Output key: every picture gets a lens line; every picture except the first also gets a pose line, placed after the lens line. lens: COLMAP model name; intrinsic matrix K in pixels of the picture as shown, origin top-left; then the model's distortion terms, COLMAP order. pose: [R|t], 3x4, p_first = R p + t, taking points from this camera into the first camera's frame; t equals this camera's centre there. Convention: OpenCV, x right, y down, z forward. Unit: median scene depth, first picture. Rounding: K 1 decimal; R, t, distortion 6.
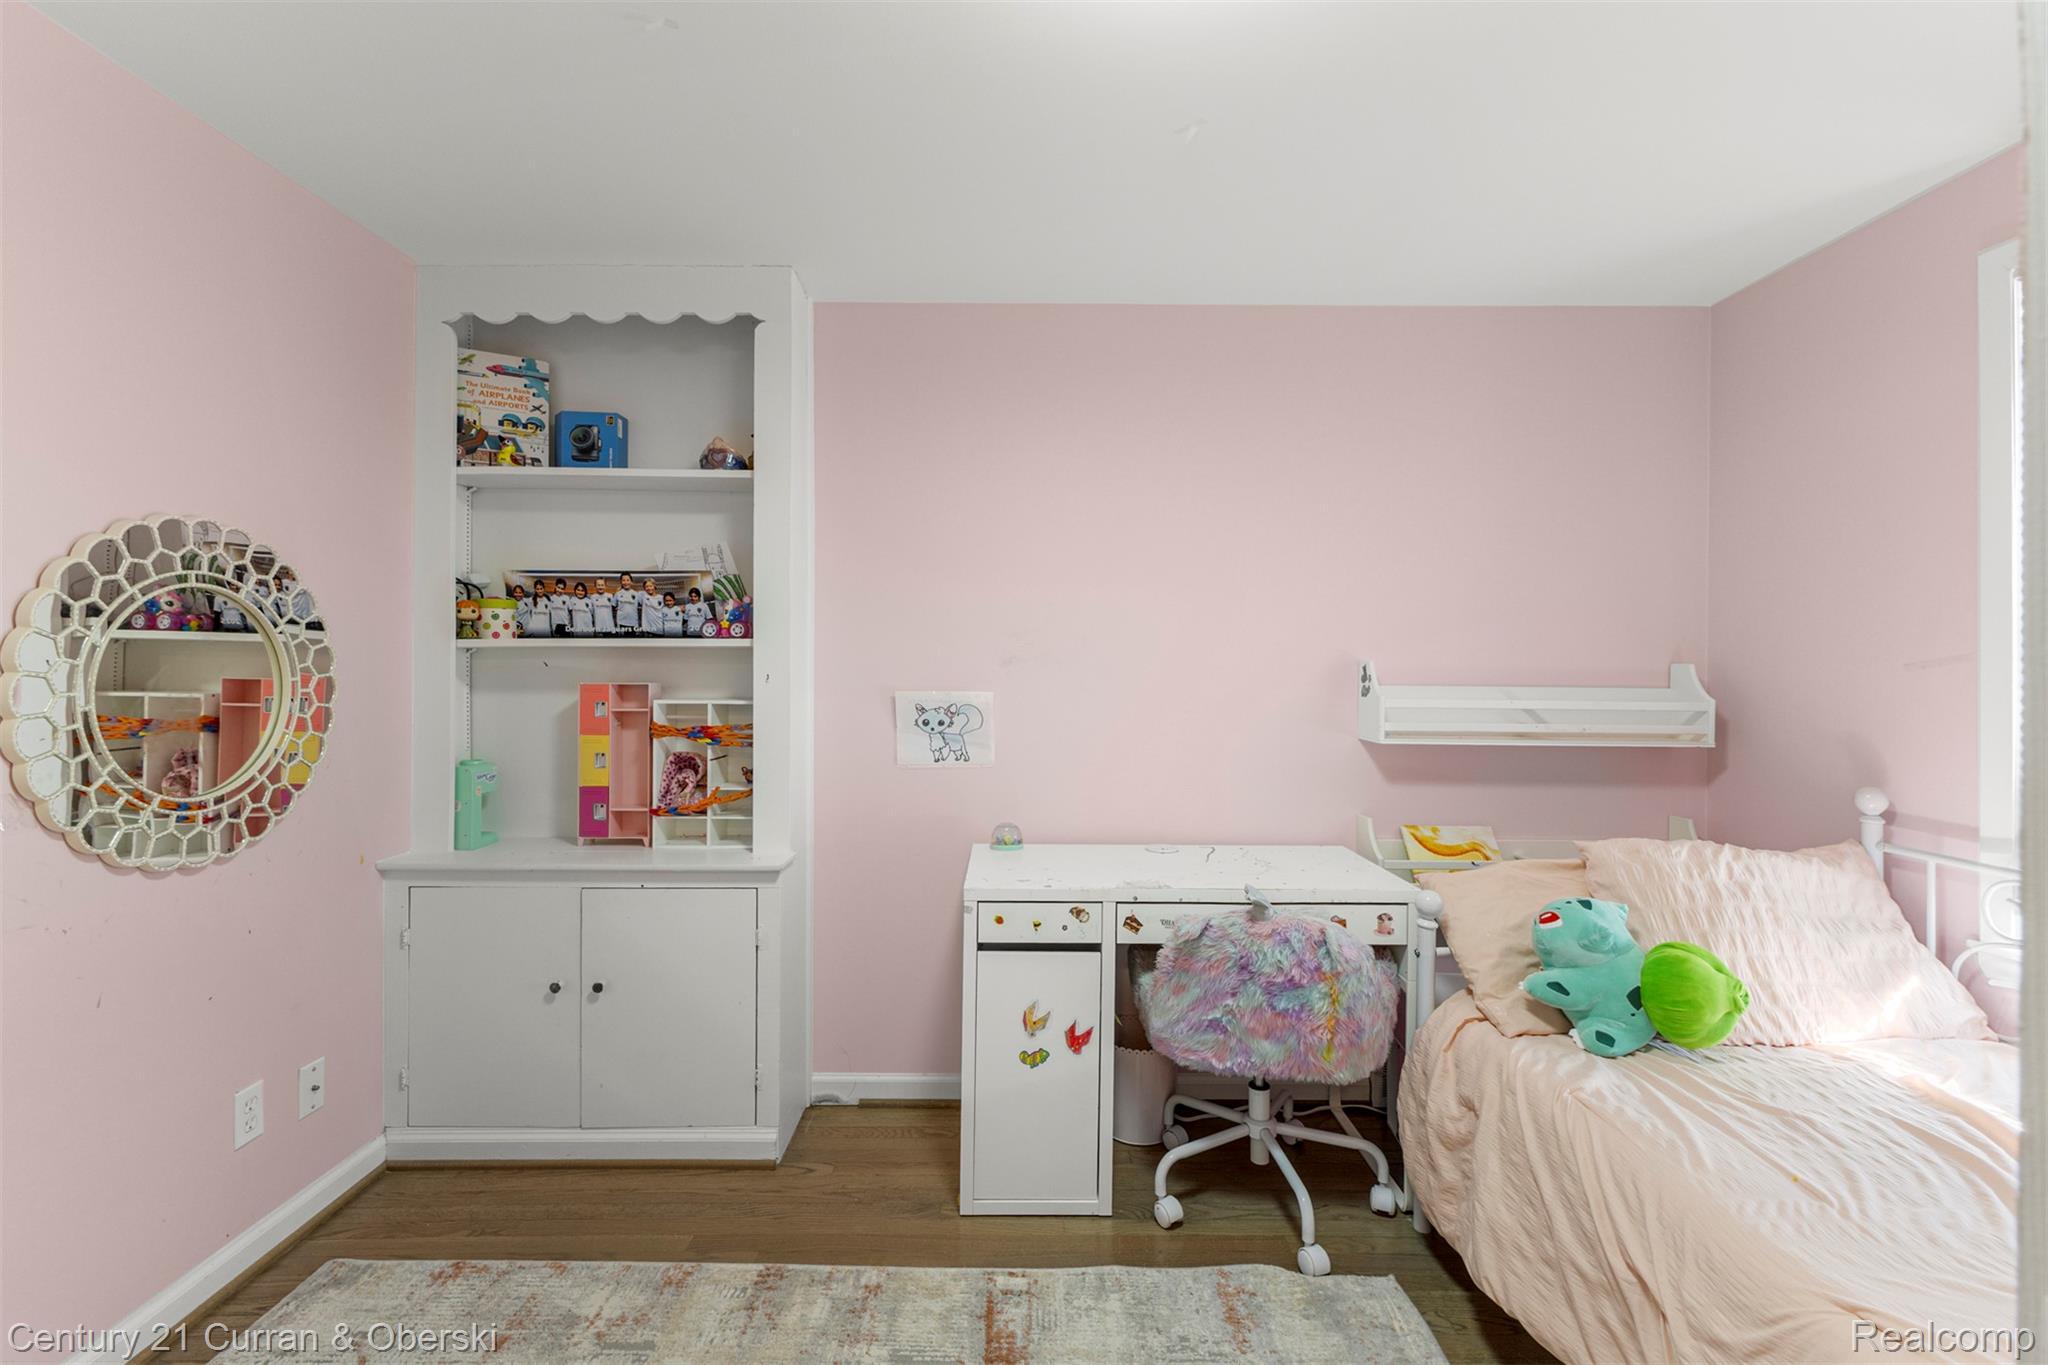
lens RADIAL K [[894.4, 0, 1013.9], [0, 894.4, 677.1], [0, 0, 1]] dist [0.000921, 0.001851]
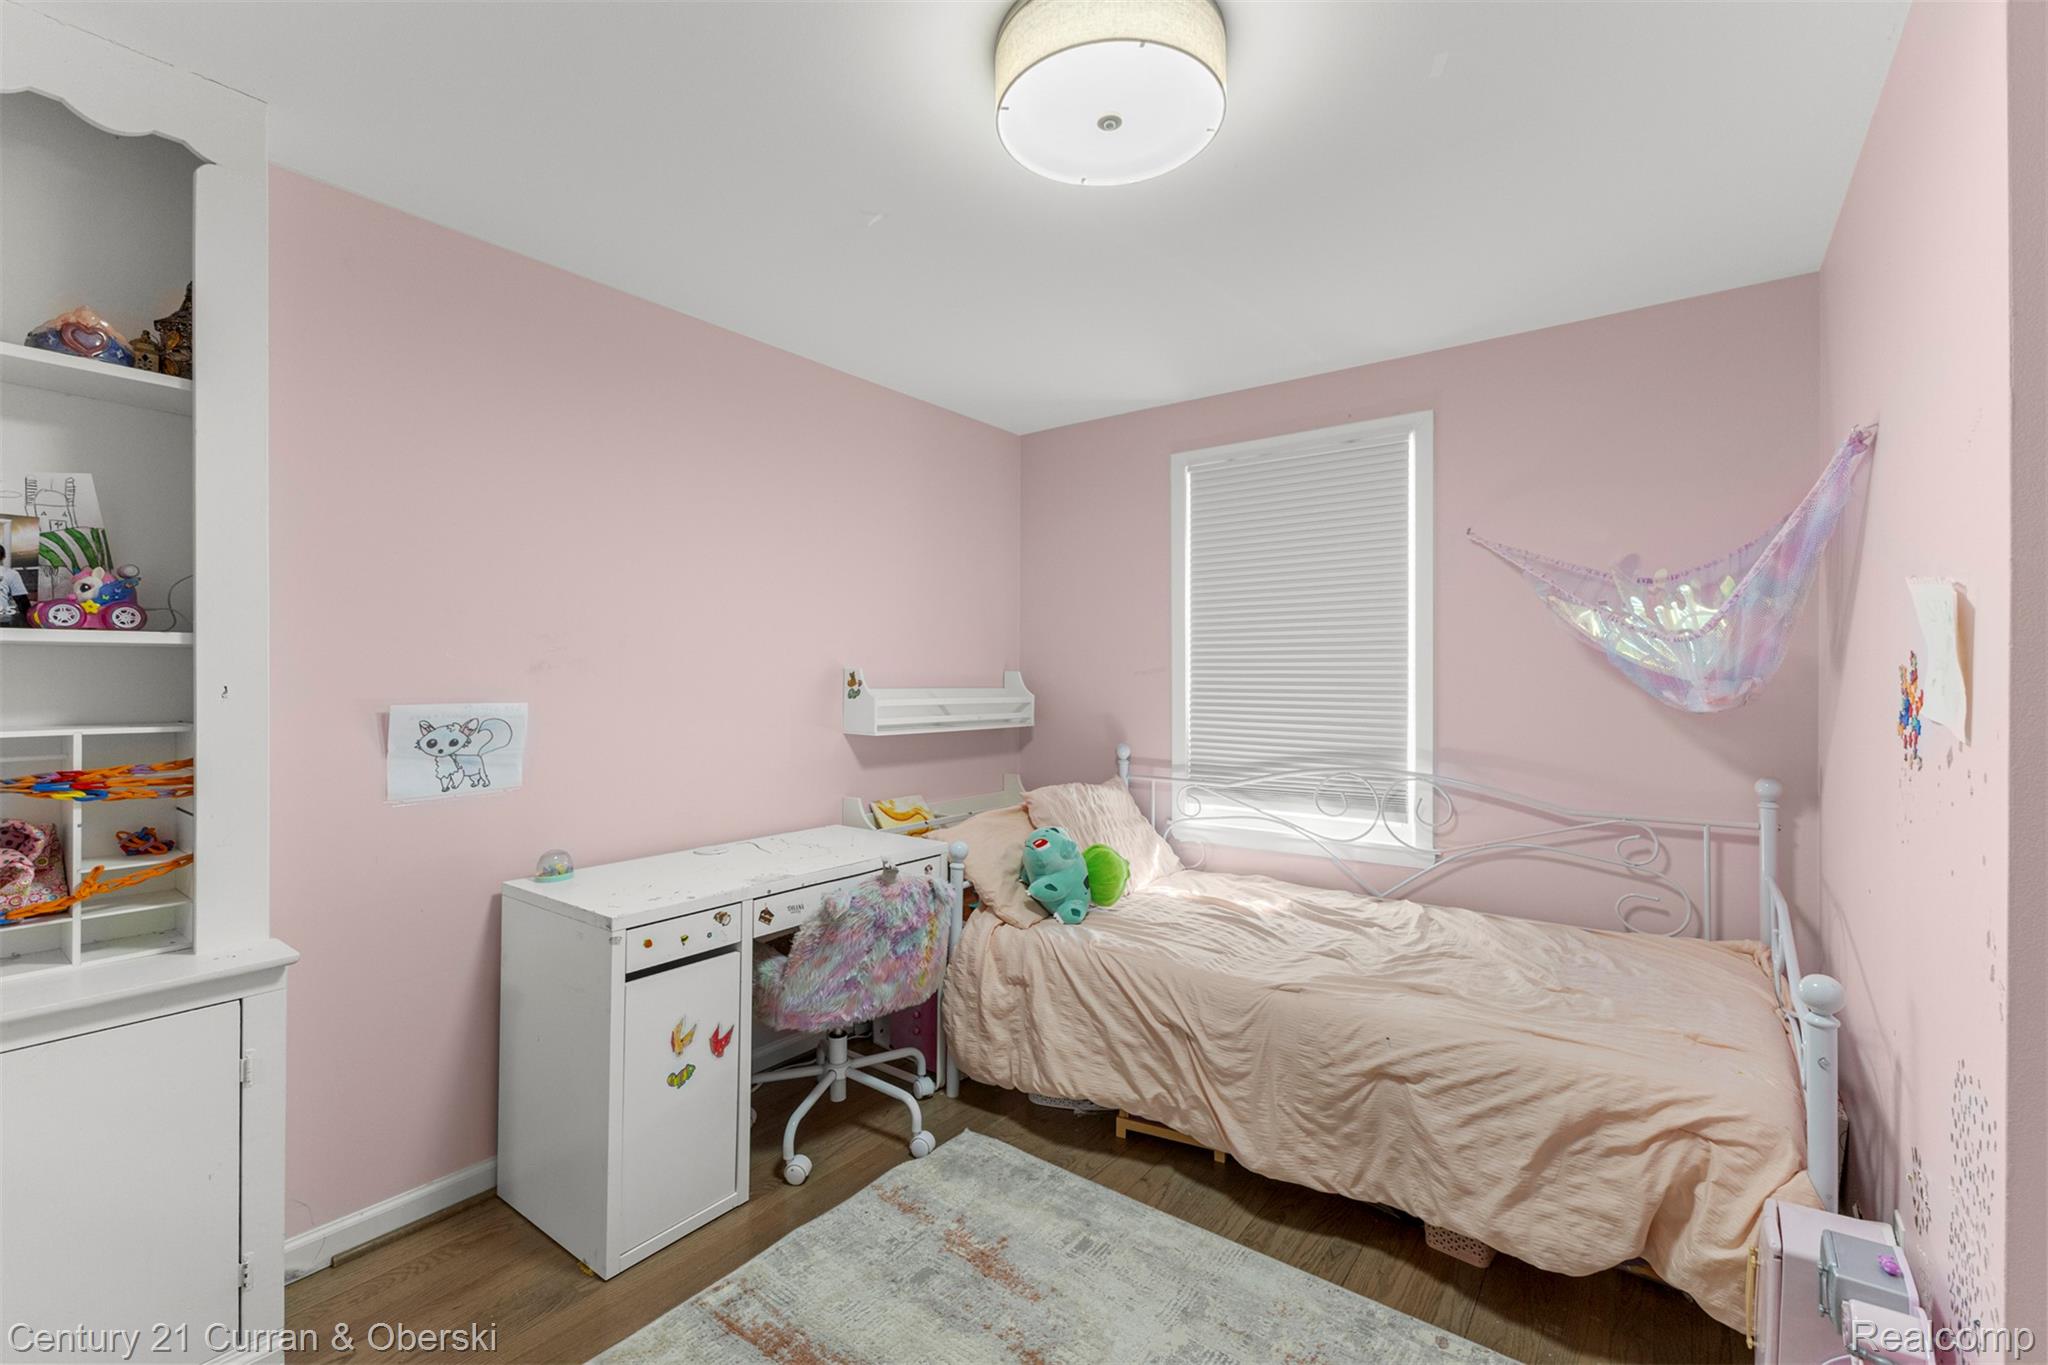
lens RADIAL K [[894.4, 0, 1003.6], [0, 894.4, 675.3], [0, 0, 1]] dist [0.000921, 0.001851]
pose [[0.597775, -0.002573, 0.801660, -0.547855], [0.006029, 0.999981, -0.001286, -0.007861], [-0.801641, 0.005602, 0.597779, 0.134342]]
